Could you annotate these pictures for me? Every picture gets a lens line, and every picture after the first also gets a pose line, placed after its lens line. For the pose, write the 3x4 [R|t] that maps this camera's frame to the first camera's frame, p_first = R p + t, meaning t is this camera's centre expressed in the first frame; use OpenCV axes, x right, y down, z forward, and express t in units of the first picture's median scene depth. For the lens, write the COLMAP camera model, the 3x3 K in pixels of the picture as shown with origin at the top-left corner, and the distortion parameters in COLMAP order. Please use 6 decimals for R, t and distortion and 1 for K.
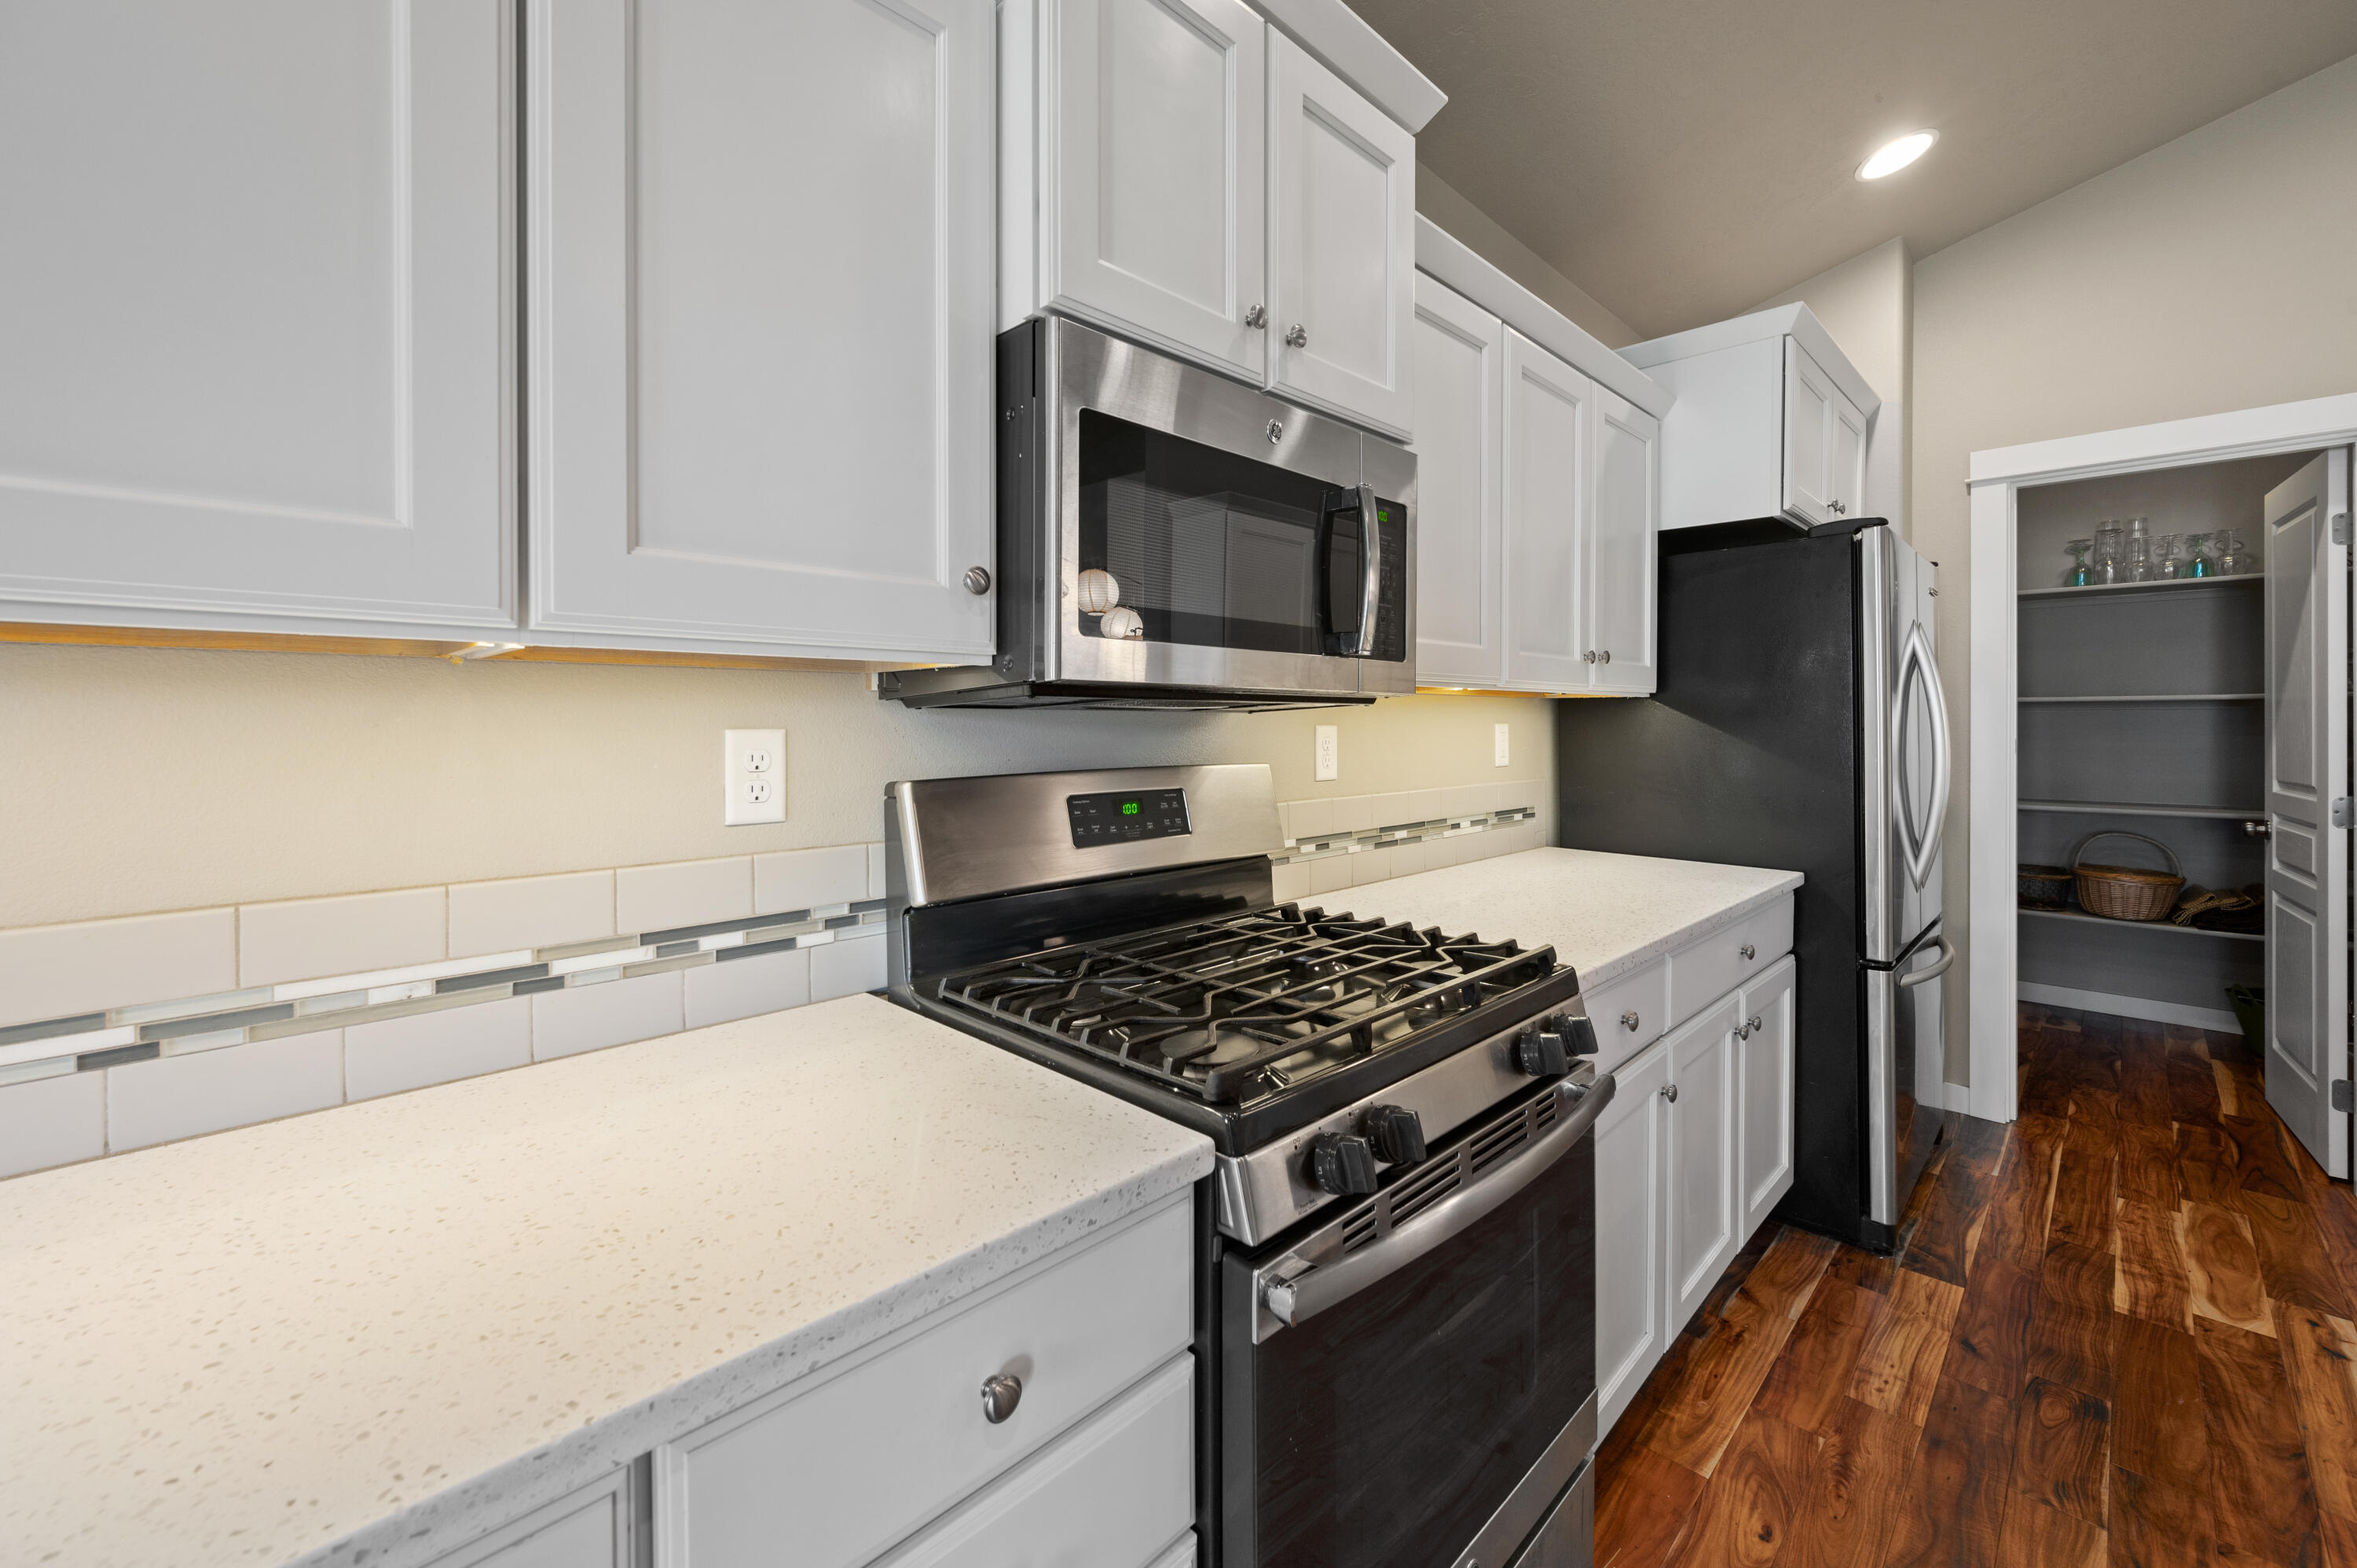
lens RADIAL K [[947.7, 0, 1185.6], [0, 947.7, 718.4], [0, 0, 1]] dist [0.001538, -0.000028]
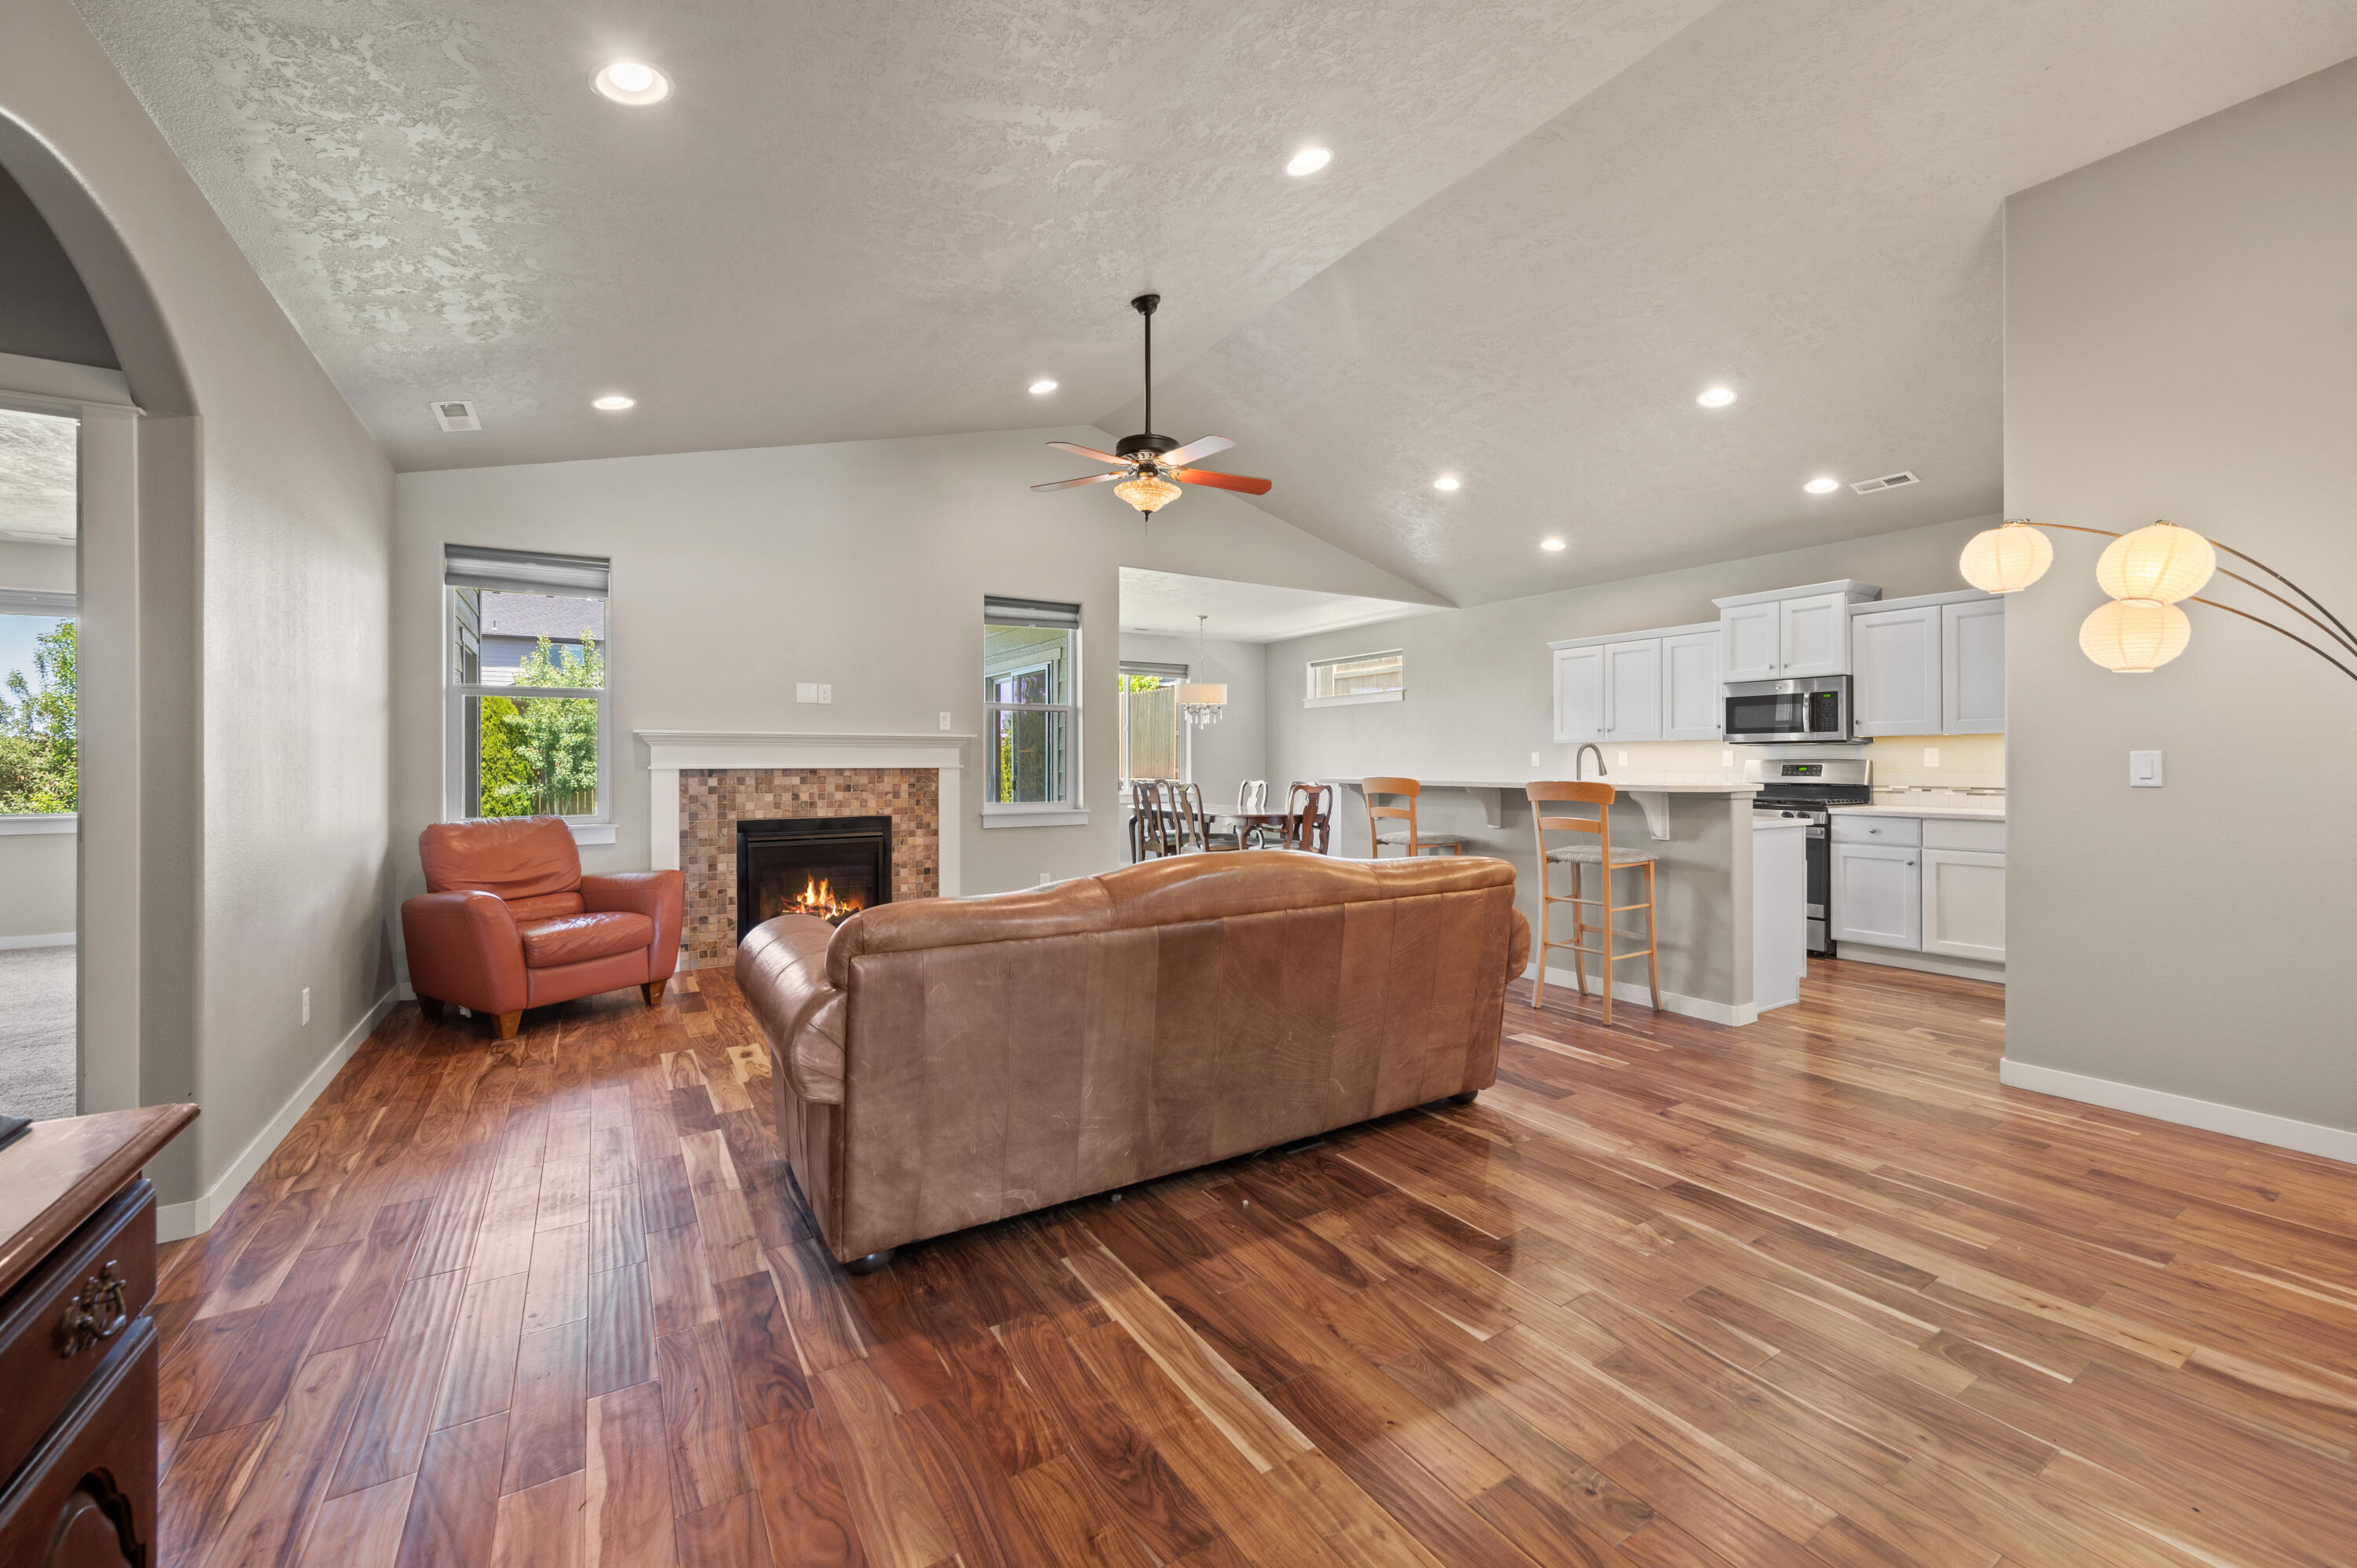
lens RADIAL K [[918.1, 0, 1171.3], [0, 918.1, 778.7], [0, 0, 1]] dist [0.000432, -0.000130]
pose [[-0.224131, 0.019485, -0.974364, 5.351919], [-0.000754, 0.999796, 0.020167, 0.073188], [0.974559, 0.005254, -0.224071, -0.972298]]
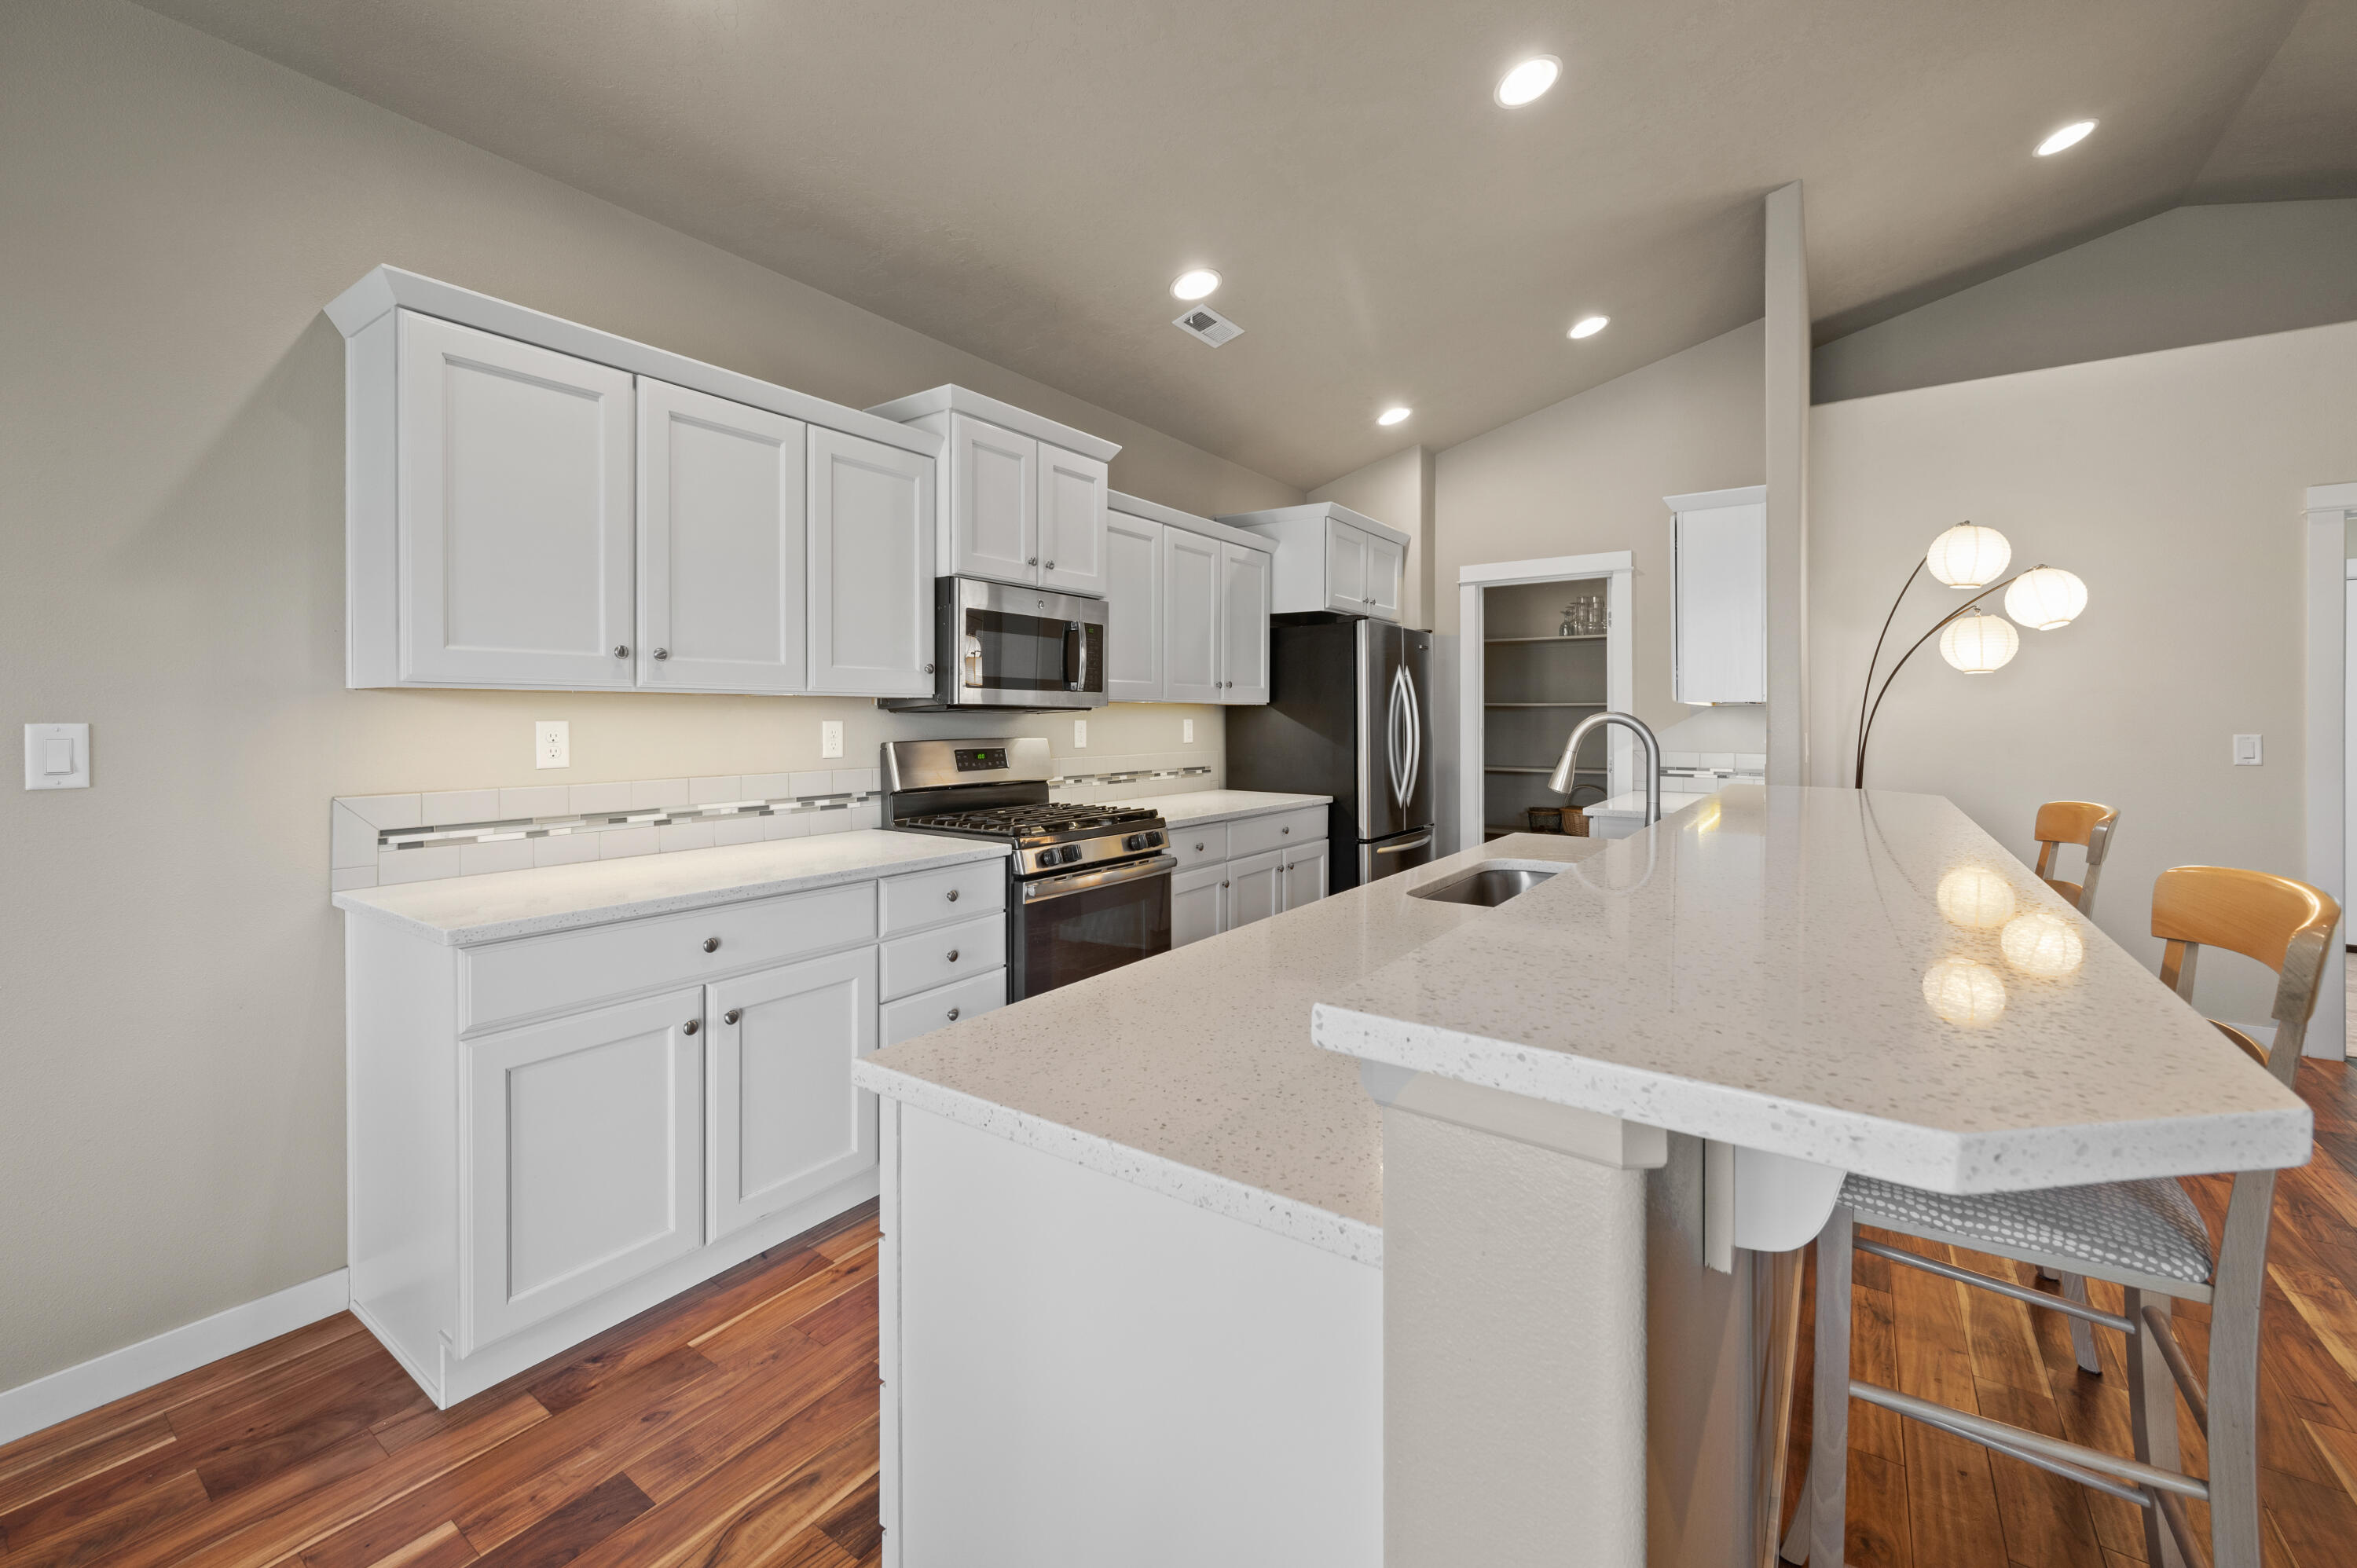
lens RADIAL K [[947.7, 0, 1185.6], [0, 947.7, 718.4], [0, 0, 1]] dist [0.001538, -0.000028]
pose [[0.984951, 0.000213, 0.172832, 0.037335], [-0.000757, 0.999995, 0.003082, -0.003933], [-0.172830, -0.003167, 0.984946, -1.565571]]
